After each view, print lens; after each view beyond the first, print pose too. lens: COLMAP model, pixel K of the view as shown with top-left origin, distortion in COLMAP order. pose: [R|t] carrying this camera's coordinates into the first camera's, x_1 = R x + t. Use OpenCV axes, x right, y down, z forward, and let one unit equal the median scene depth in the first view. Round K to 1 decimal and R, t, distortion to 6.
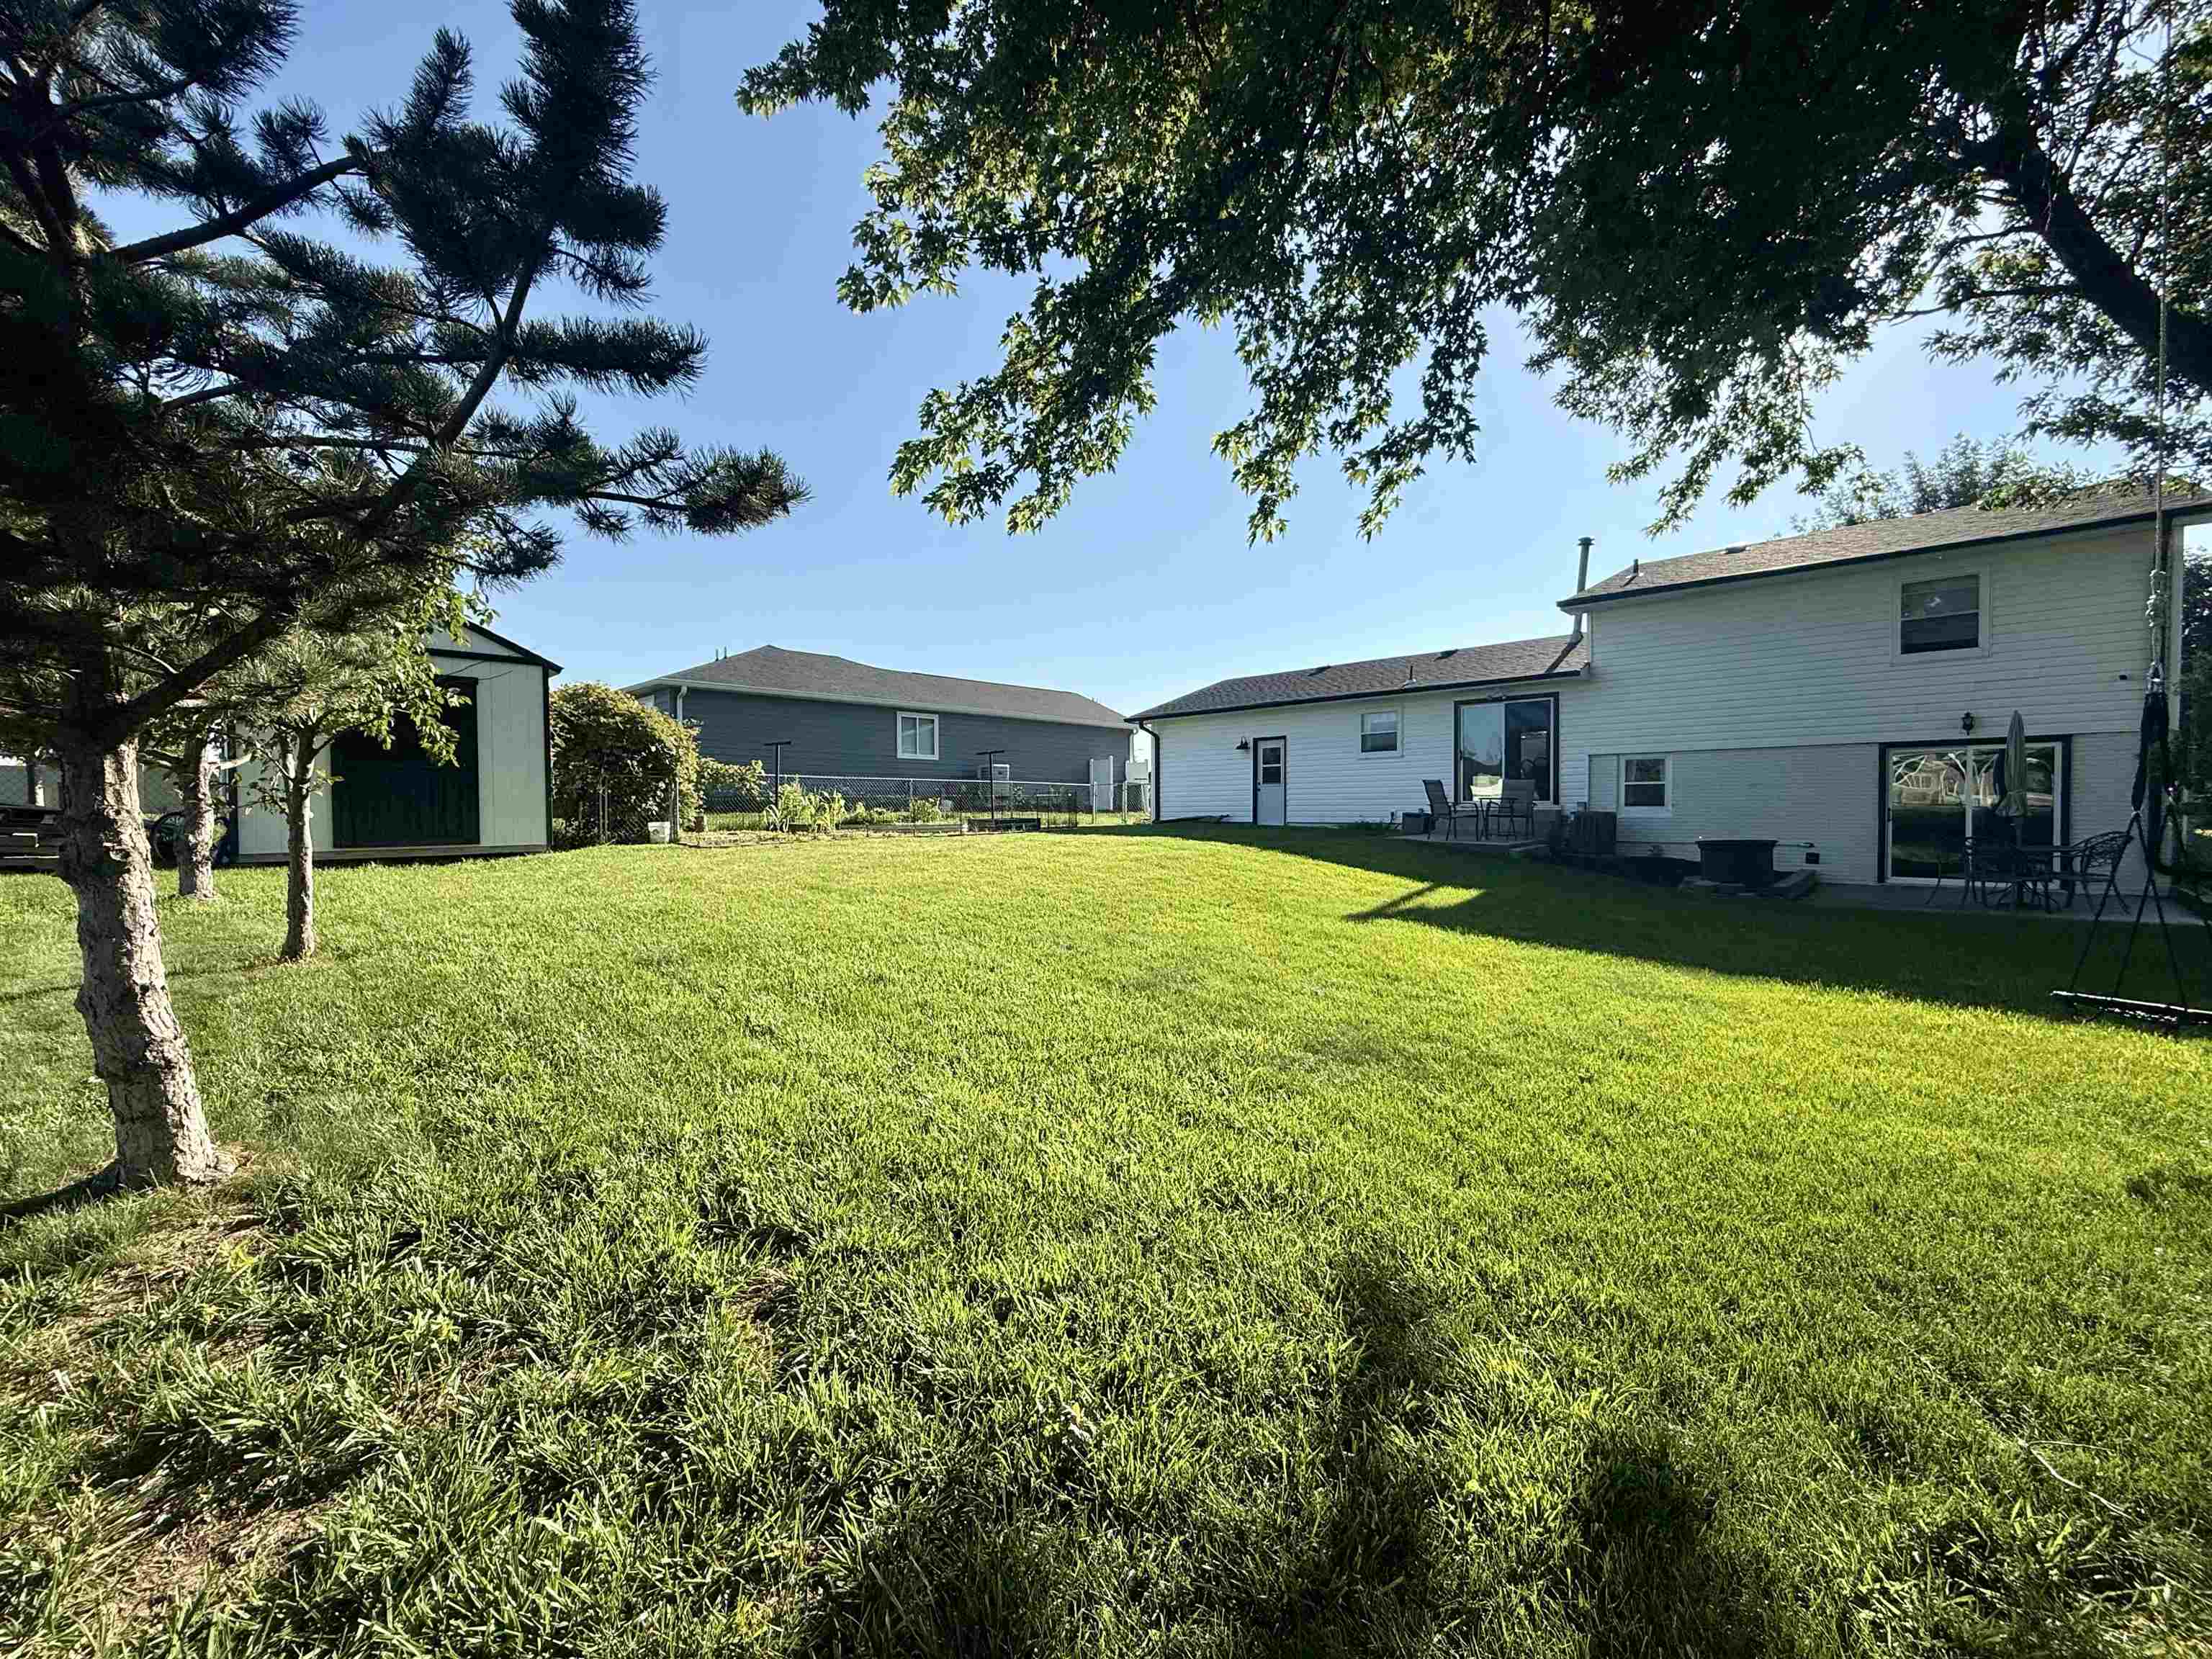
lens RADIAL K [[879.8, 0, 1110.0], [0, 879.8, 817.3], [0, 0, 1]] dist [-0.000510, 0.000068]
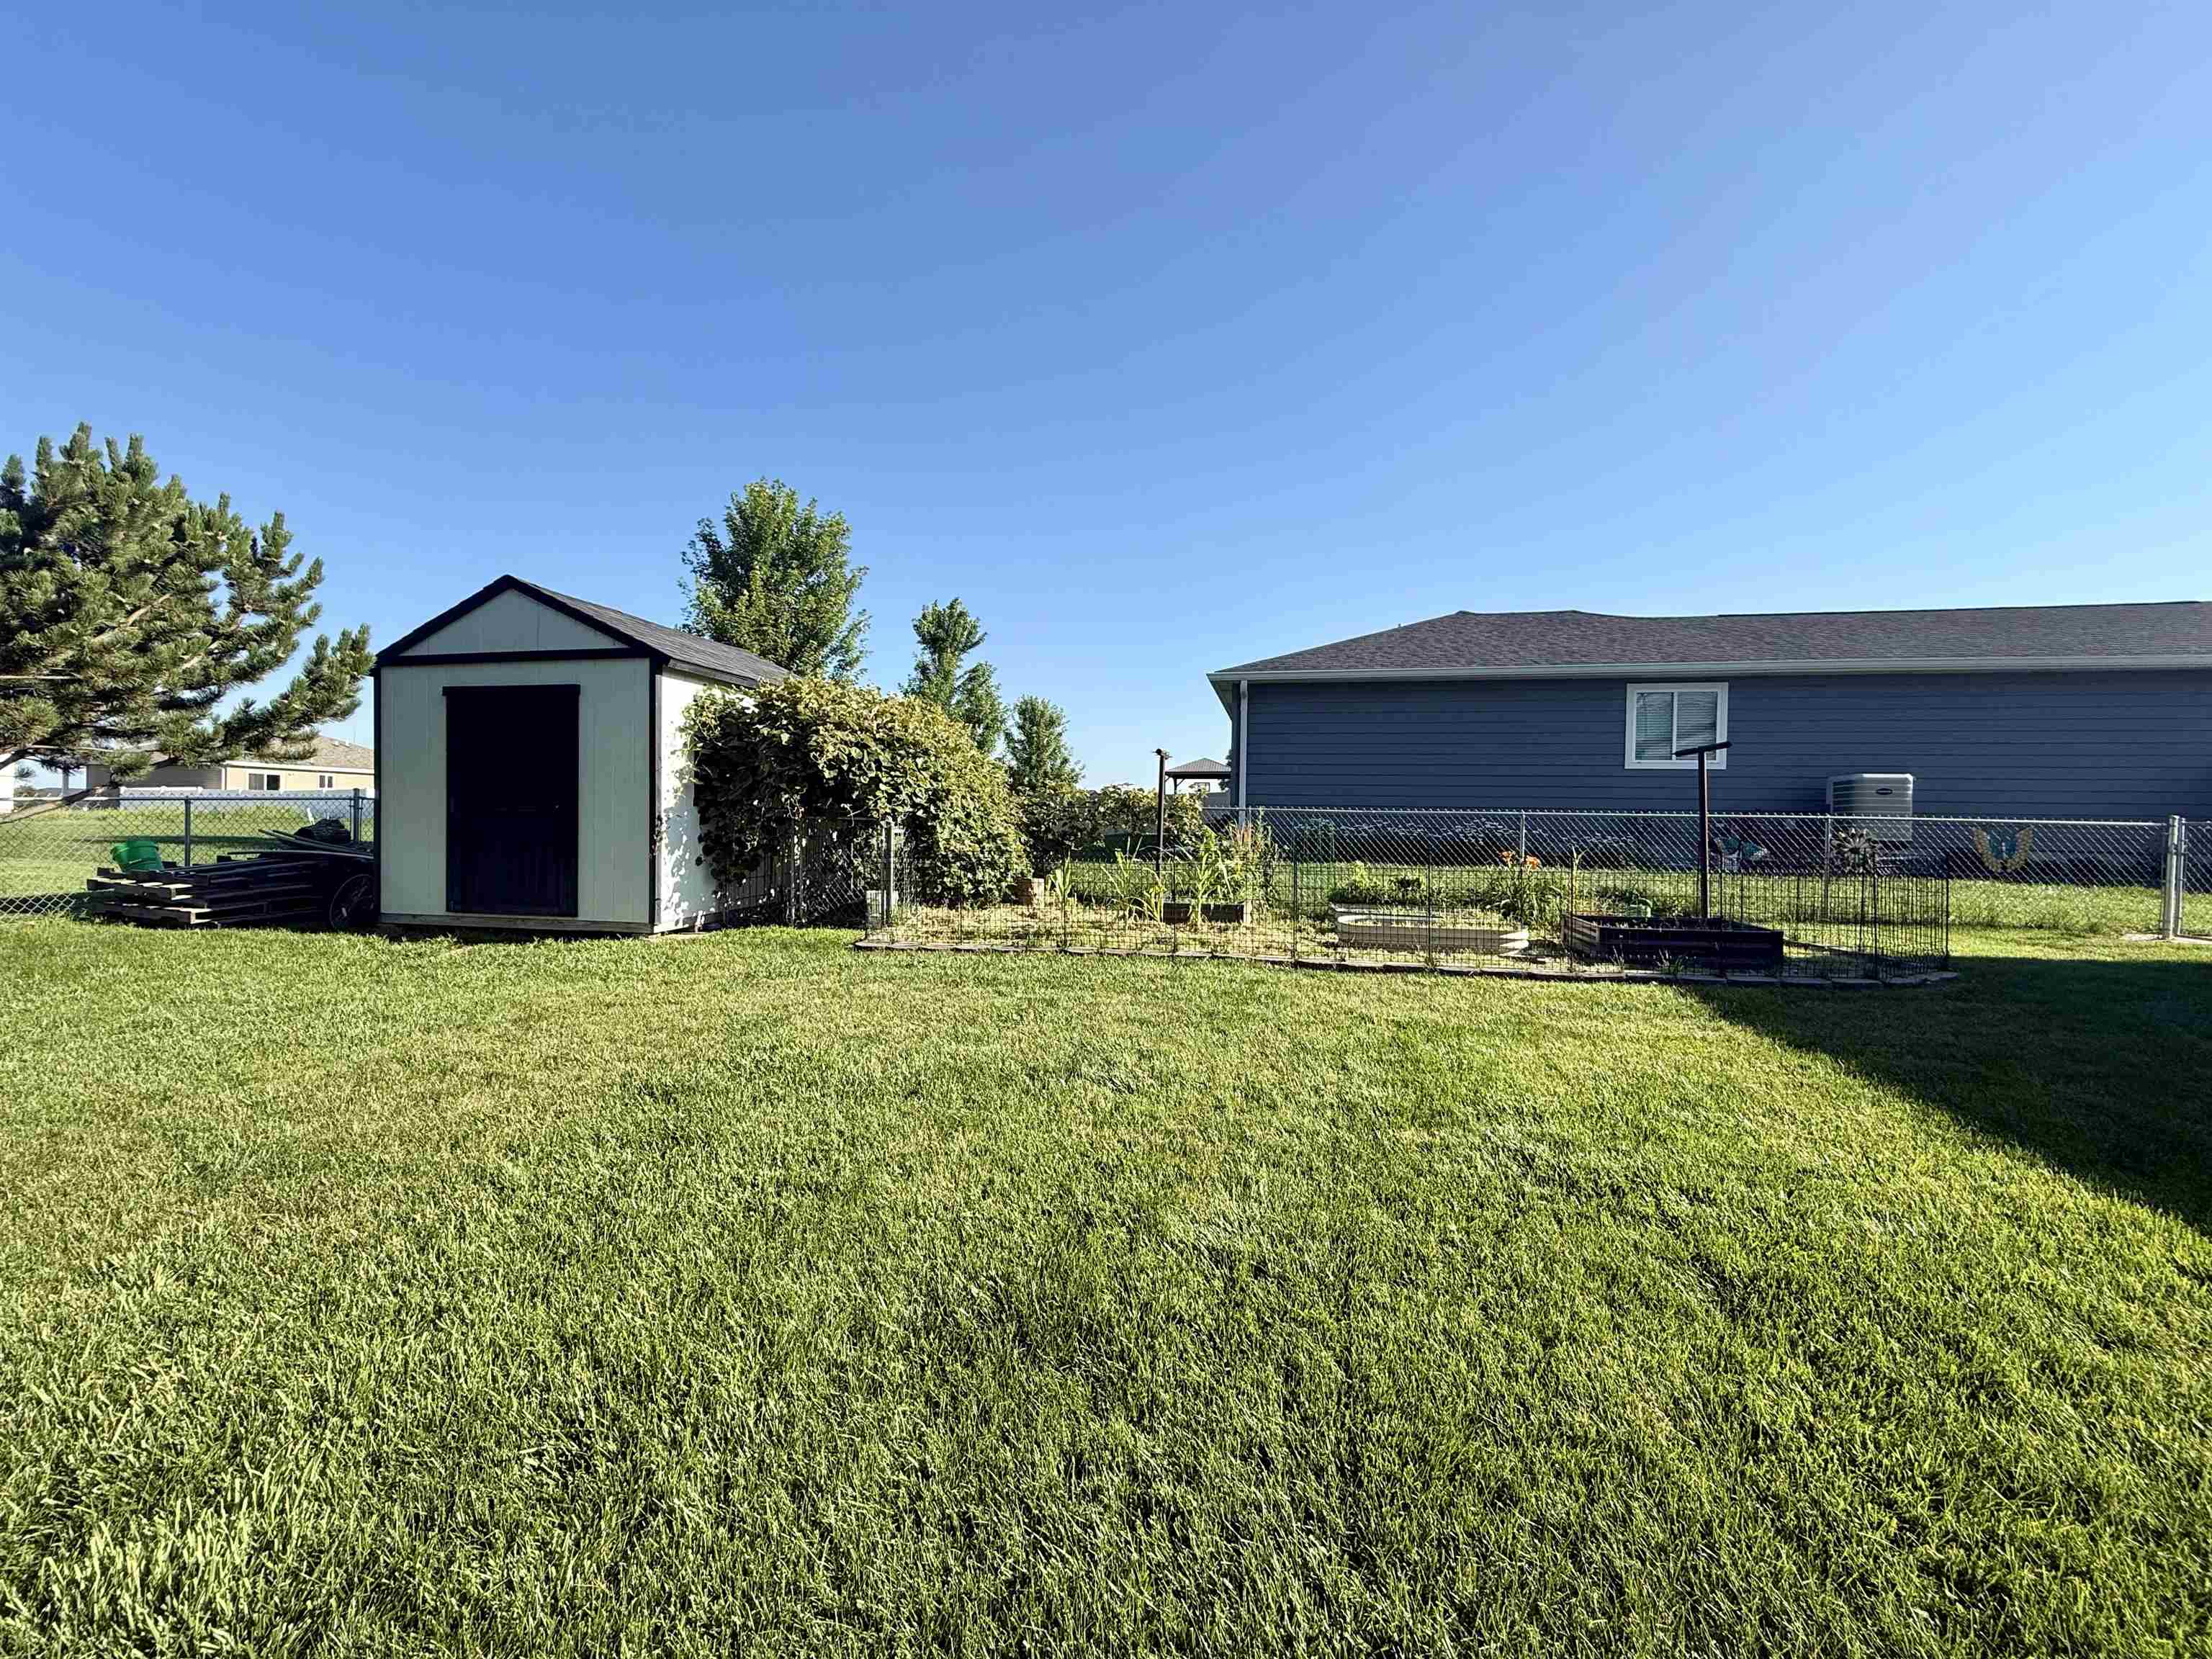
lens RADIAL K [[879.8, 0, 1106.3], [0, 879.8, 824.3], [0, 0, 1]] dist [-0.000510, 0.000068]
pose [[0.545057, 0.012880, -0.838300, 0.090947], [-0.023234, 0.999730, 0.000253, -0.042560], [0.838077, 0.019339, 0.545209, 0.747399]]
